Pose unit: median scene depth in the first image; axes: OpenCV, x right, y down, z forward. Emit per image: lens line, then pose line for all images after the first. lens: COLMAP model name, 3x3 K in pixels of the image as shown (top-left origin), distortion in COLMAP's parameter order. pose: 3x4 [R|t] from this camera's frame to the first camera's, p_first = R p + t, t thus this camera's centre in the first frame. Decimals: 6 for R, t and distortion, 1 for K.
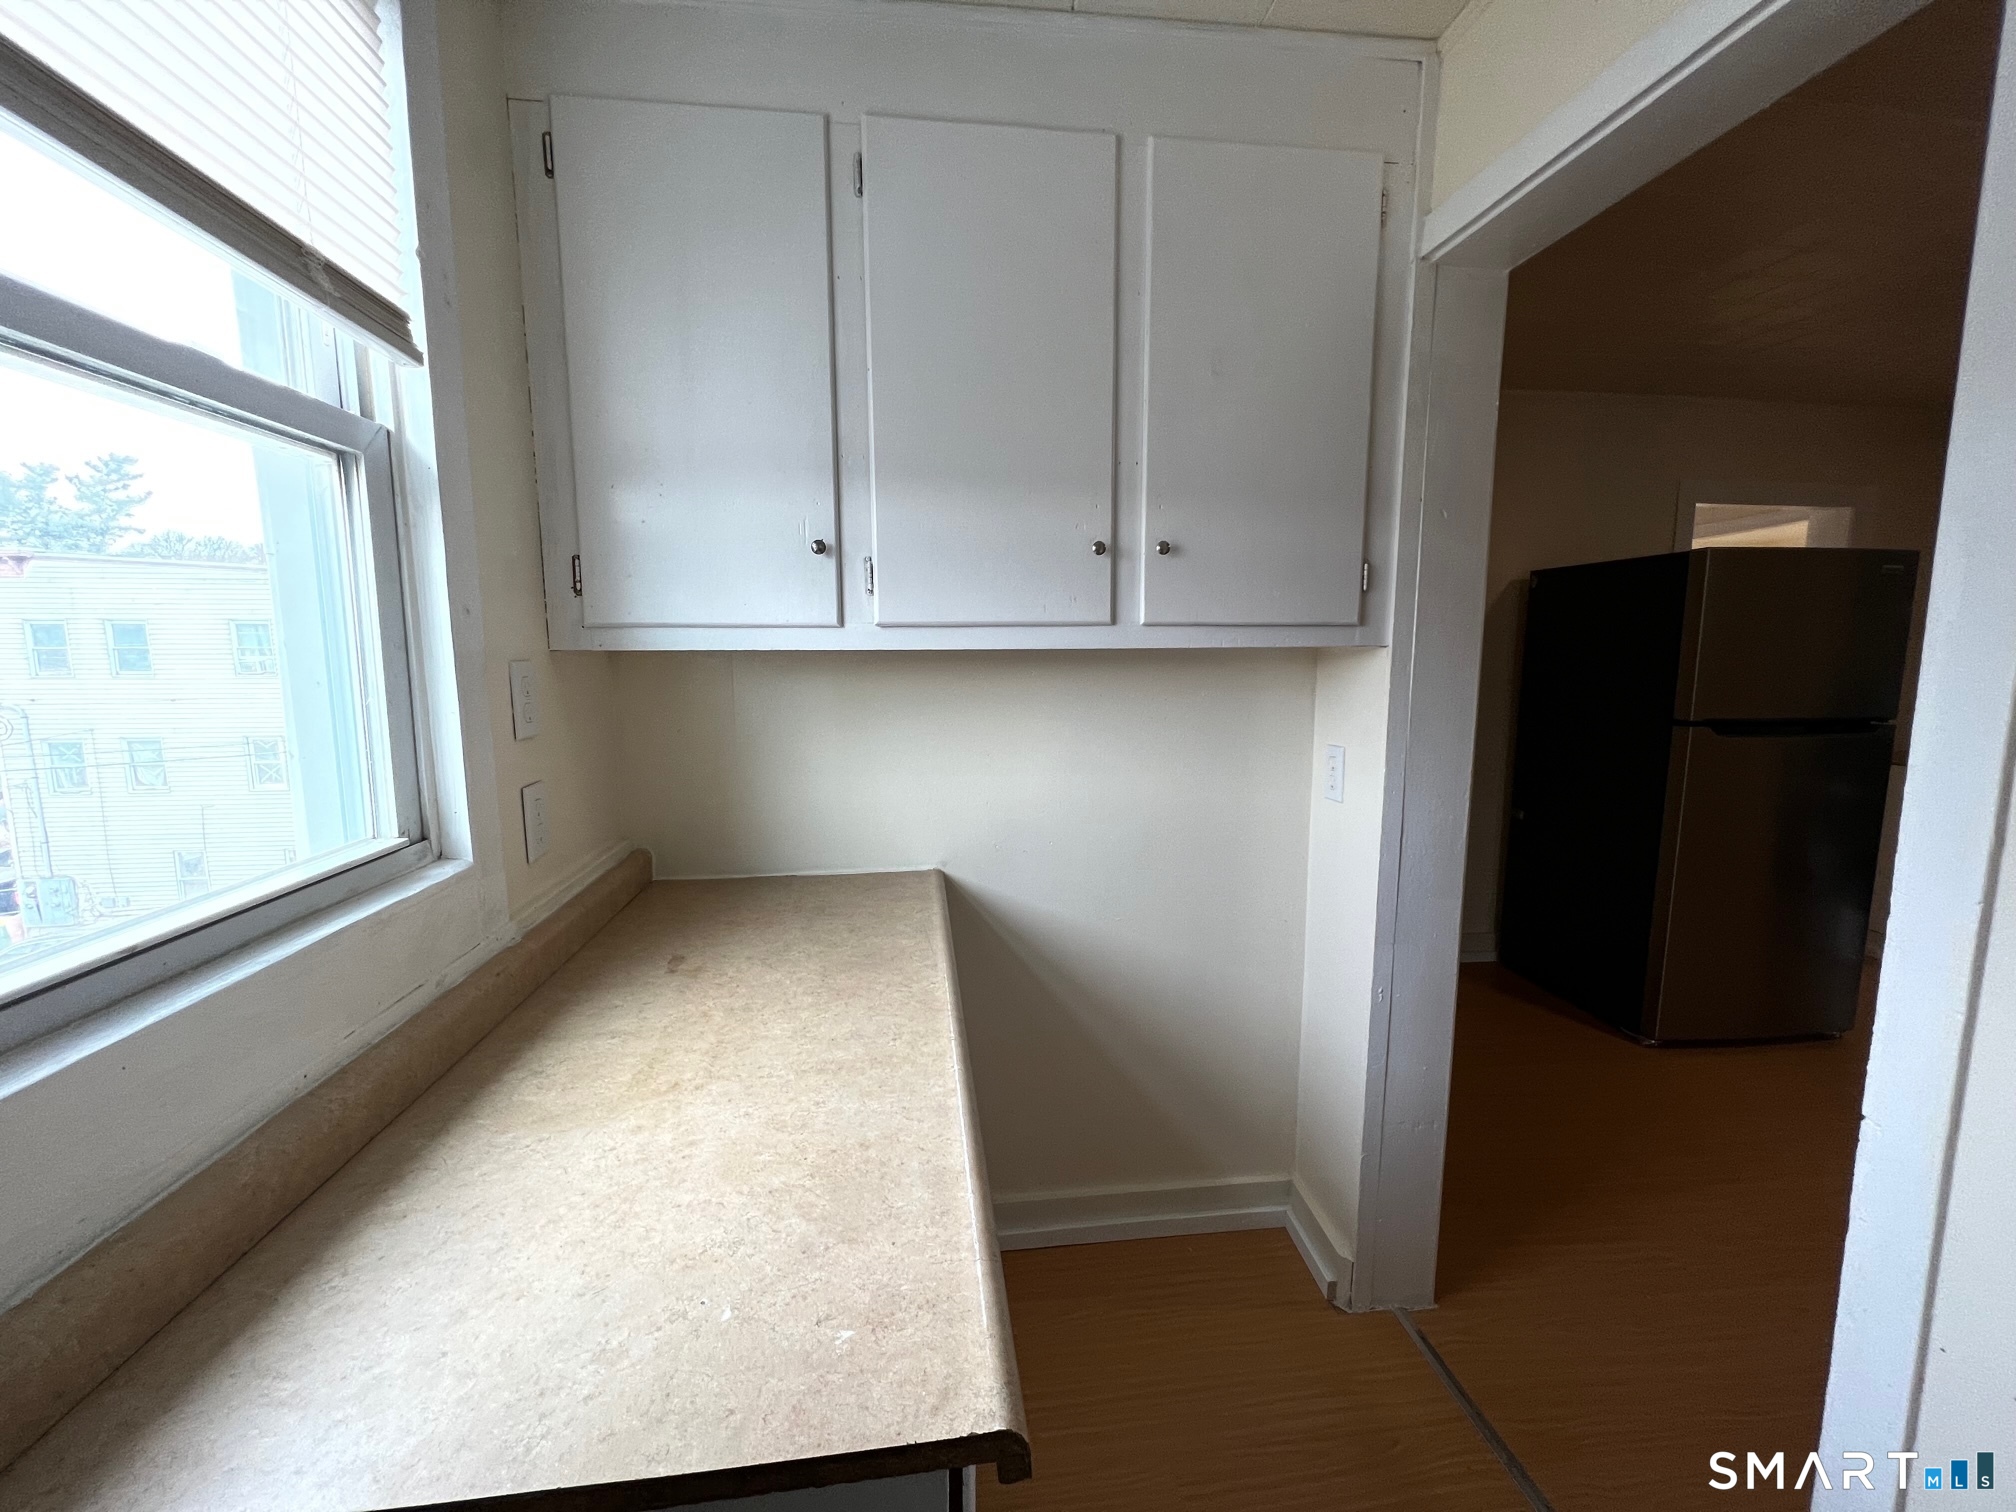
lens RADIAL K [[803.4, 0, 1015.3], [0, 803.4, 722.6], [0, 0, 1]] dist [-0.001791, -0.001442]
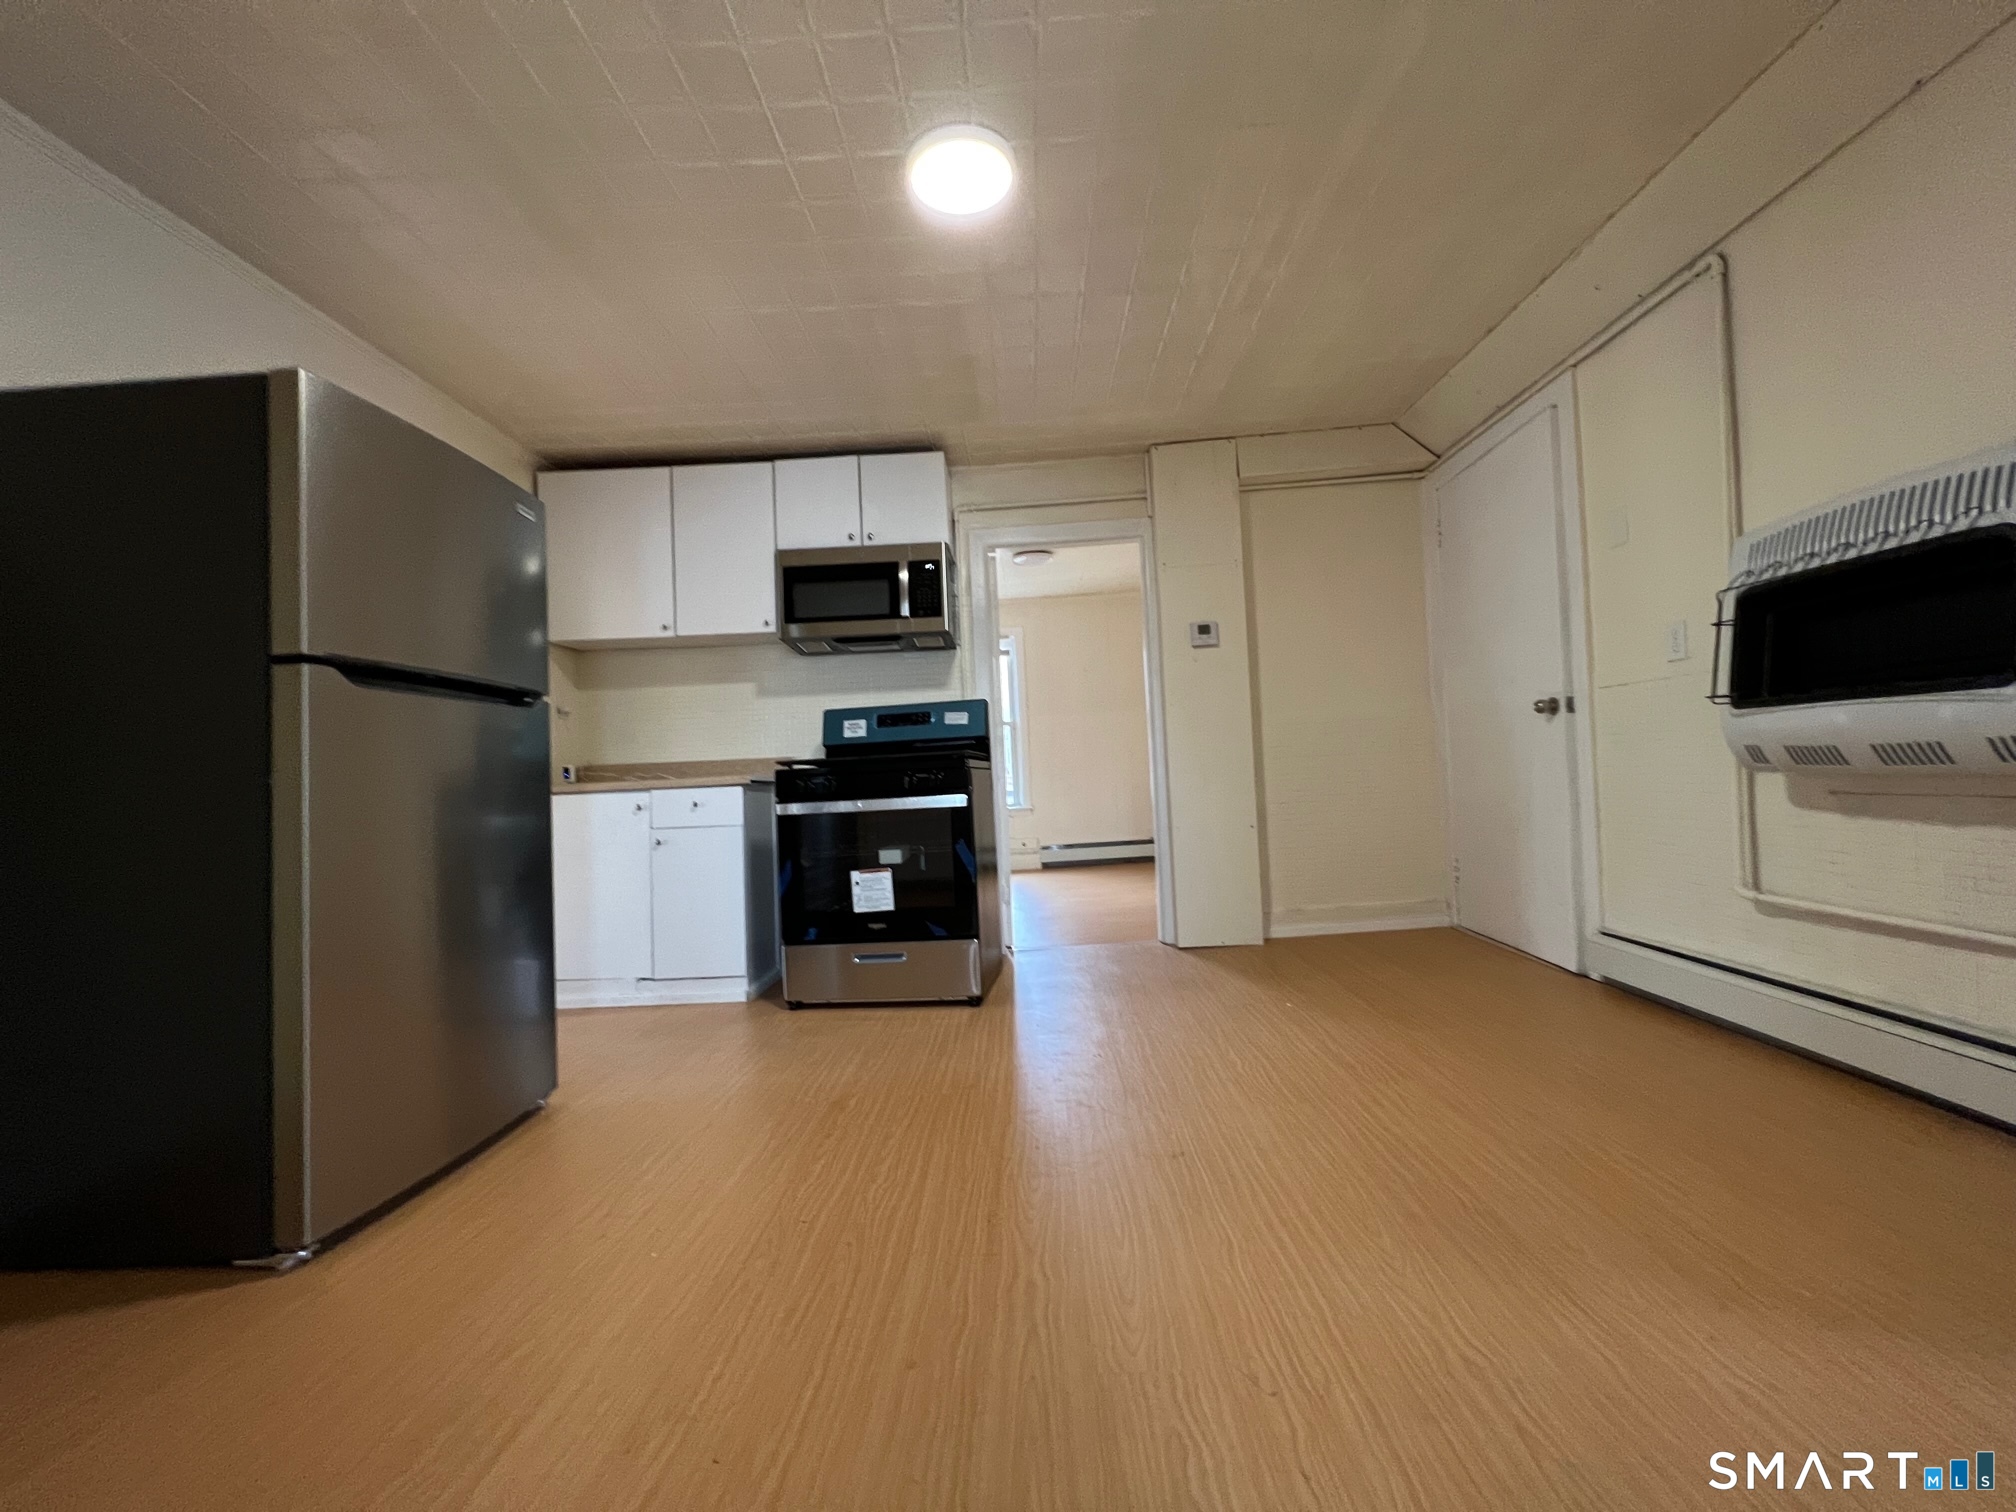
lens RADIAL K [[803.4, 0, 1007.8], [0, 803.4, 751.2], [0, 0, 1]] dist [-0.001791, -0.001442]
pose [[0.139982, 0.025051, 0.989837, 0.335807], [0.157326, 0.986417, -0.047213, 0.172714], [-0.977575, 0.162336, 0.134140, 0.428577]]
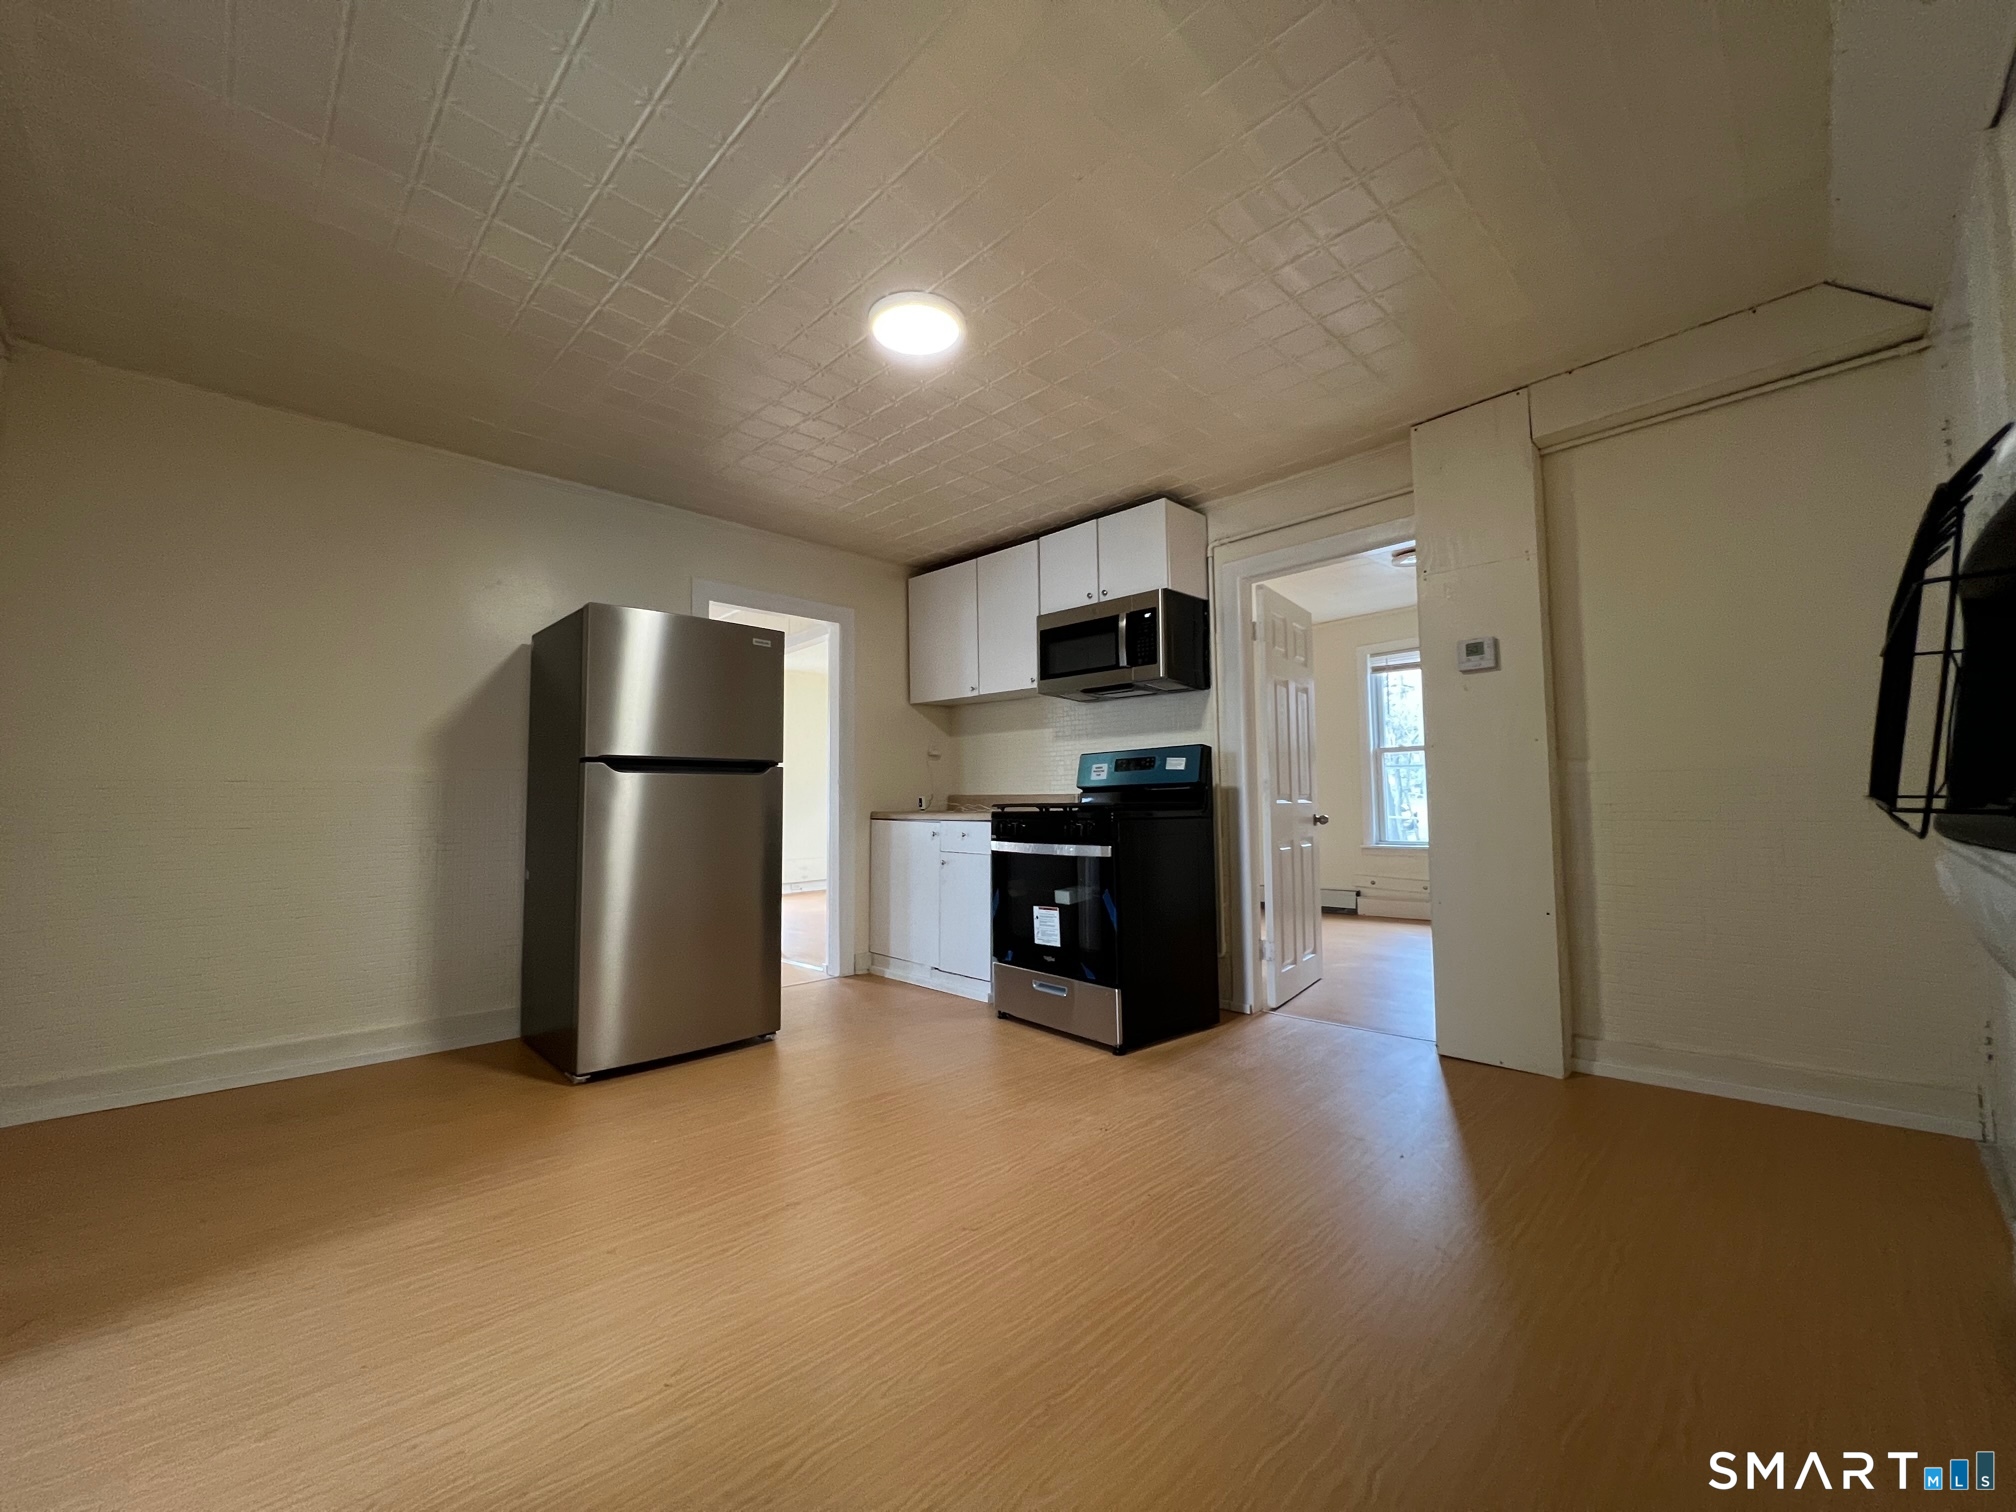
lens RADIAL K [[803.4, 0, 1001.1], [0, 803.4, 750.9], [0, 0, 1]] dist [-0.001791, -0.001442]
pose [[0.787052, 0.025130, 0.616374, 0.605898], [0.082348, 0.985947, -0.145349, 0.190376], [-0.611366, 0.165155, 0.773923, -0.181612]]
